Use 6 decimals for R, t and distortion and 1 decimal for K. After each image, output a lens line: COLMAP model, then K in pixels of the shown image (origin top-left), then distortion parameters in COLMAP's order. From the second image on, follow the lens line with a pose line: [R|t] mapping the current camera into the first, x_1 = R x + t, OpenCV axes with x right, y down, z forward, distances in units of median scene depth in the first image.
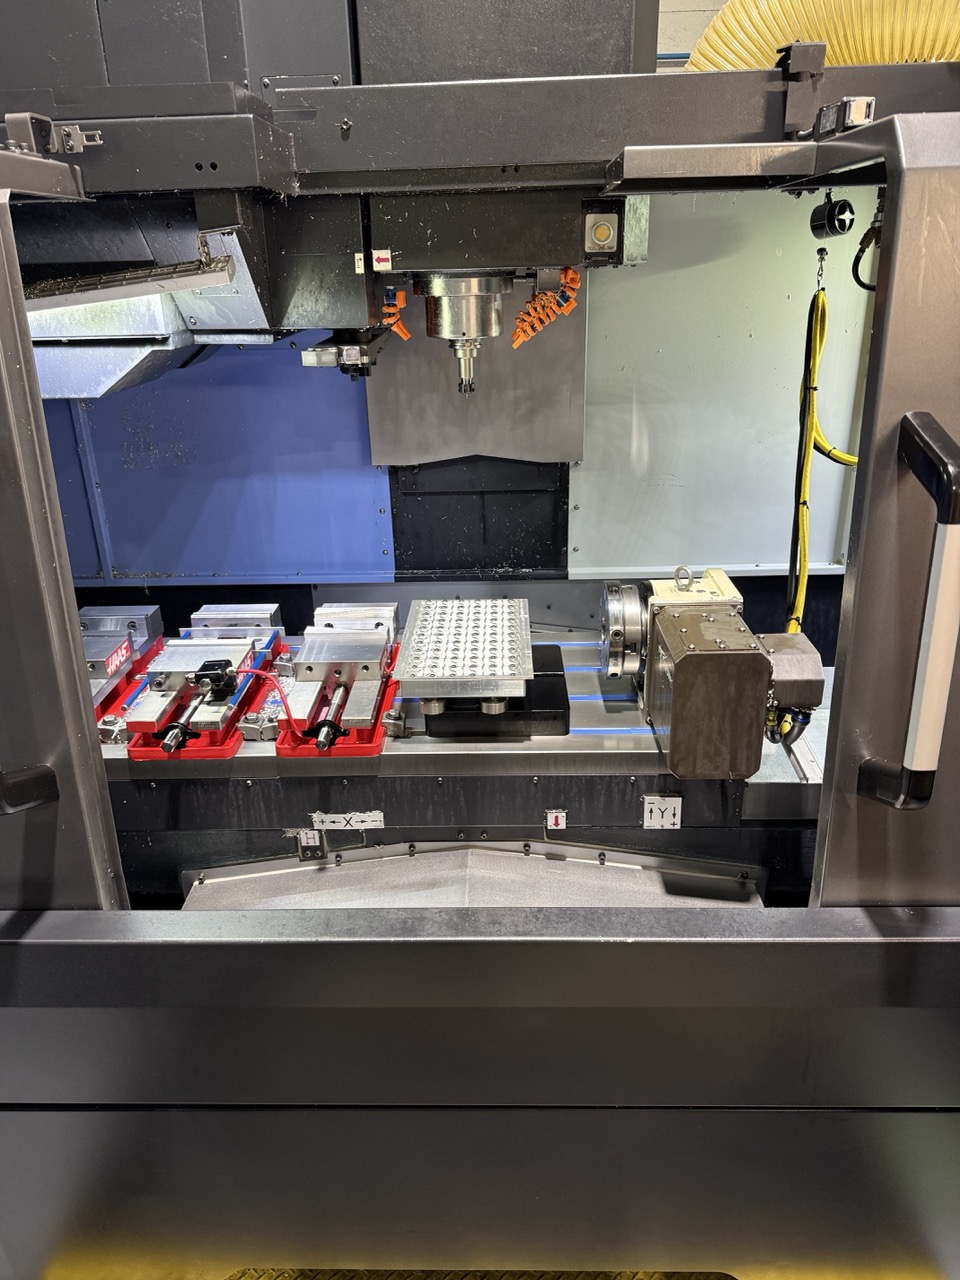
lens RADIAL K [[905.0, 0, 478.8], [0, 905.0, 640.4], [0, 0, 1]] dist [0.037882, -0.045712]
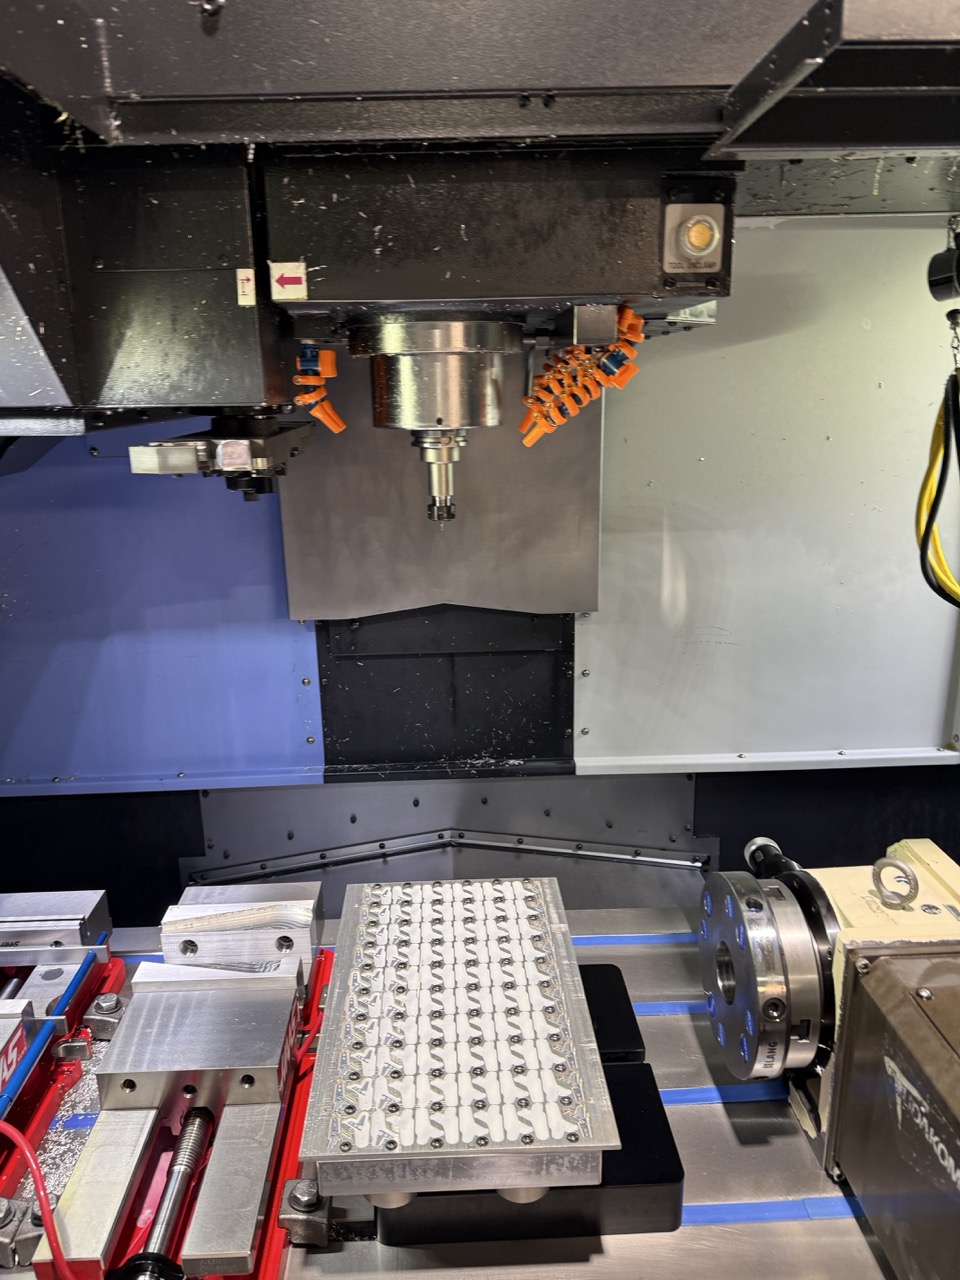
lens RADIAL K [[905.0, 0, 483.3], [0, 905.0, 630.3], [0, 0, 1]] dist [0.037882, -0.045712]
pose [[0.997483, -0.012345, 0.069825, -0.028430], [0.021634, 0.990761, -0.133880, -0.125138], [-0.067528, 0.135053, 0.988535, 0.434970]]
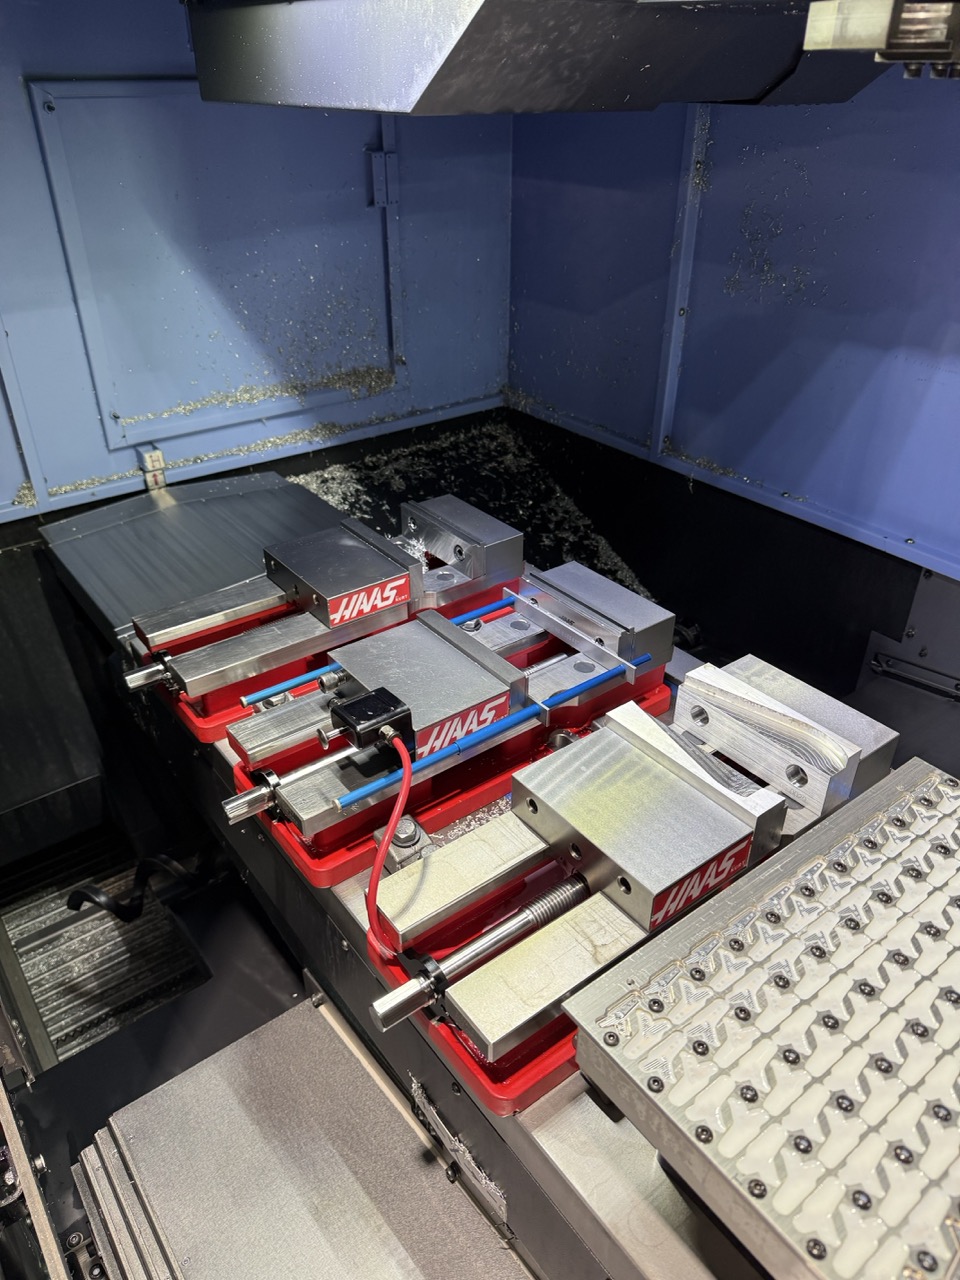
lens RADIAL K [[905.0, 0, 473.7], [0, 905.0, 644.3], [0, 0, 1]] dist [0.037882, -0.045712]
pose [[0.622527, 0.439149, -0.647772, 0.041087], [-0.319289, 0.898218, 0.302089, -0.148533], [0.714503, 0.018768, 0.699381, 0.603202]]
